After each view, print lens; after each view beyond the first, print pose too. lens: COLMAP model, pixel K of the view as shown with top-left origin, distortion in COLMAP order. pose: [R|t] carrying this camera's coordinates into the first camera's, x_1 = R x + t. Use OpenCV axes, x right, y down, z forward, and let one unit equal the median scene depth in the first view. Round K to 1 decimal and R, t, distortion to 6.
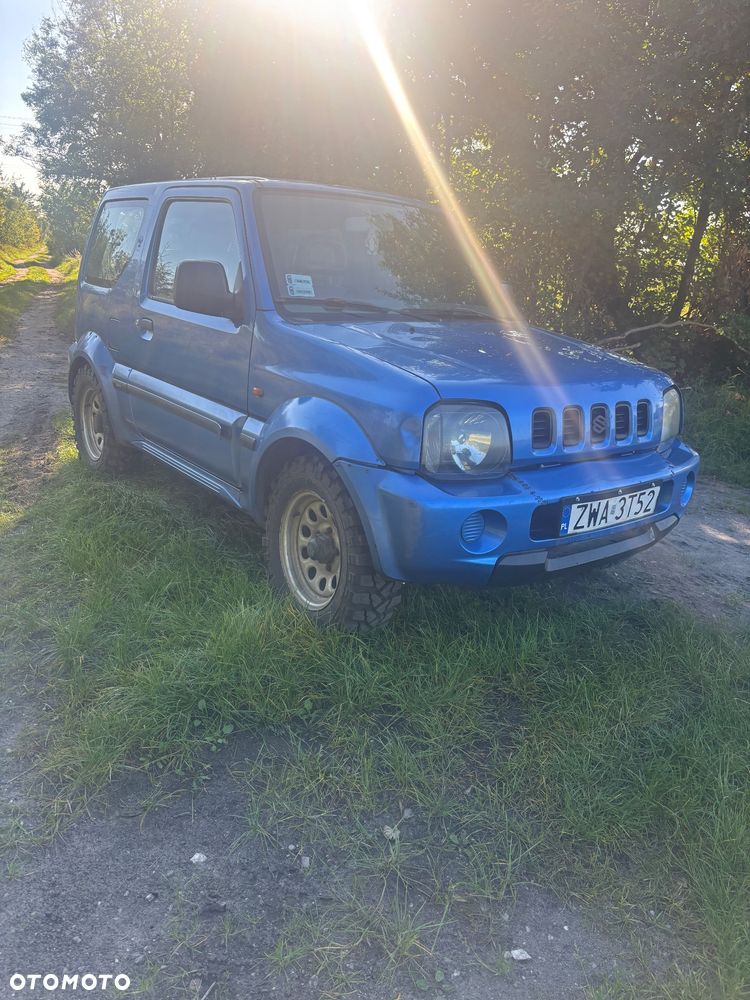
lens RADIAL K [[772.1, 0, 364.8], [0, 772.1, 496.0], [0, 0, 1]] dist [0.059111, -0.071861]
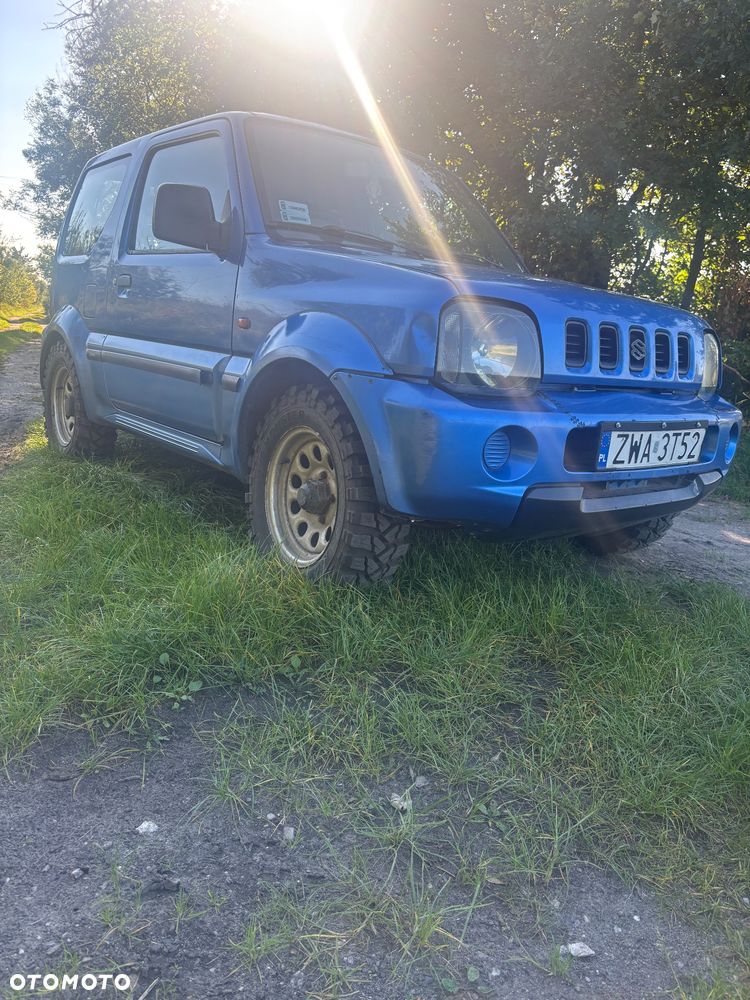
lens RADIAL K [[782.7, 0, 370.9], [0, 782.7, 487.6], [0, 0, 1]] dist [0.046085, -0.055425]
pose [[0.999715, 0.013619, 0.019587, -0.012443], [-0.011988, 0.996633, -0.081107, 0.152450], [-0.020626, 0.080849, 0.996513, 0.161477]]
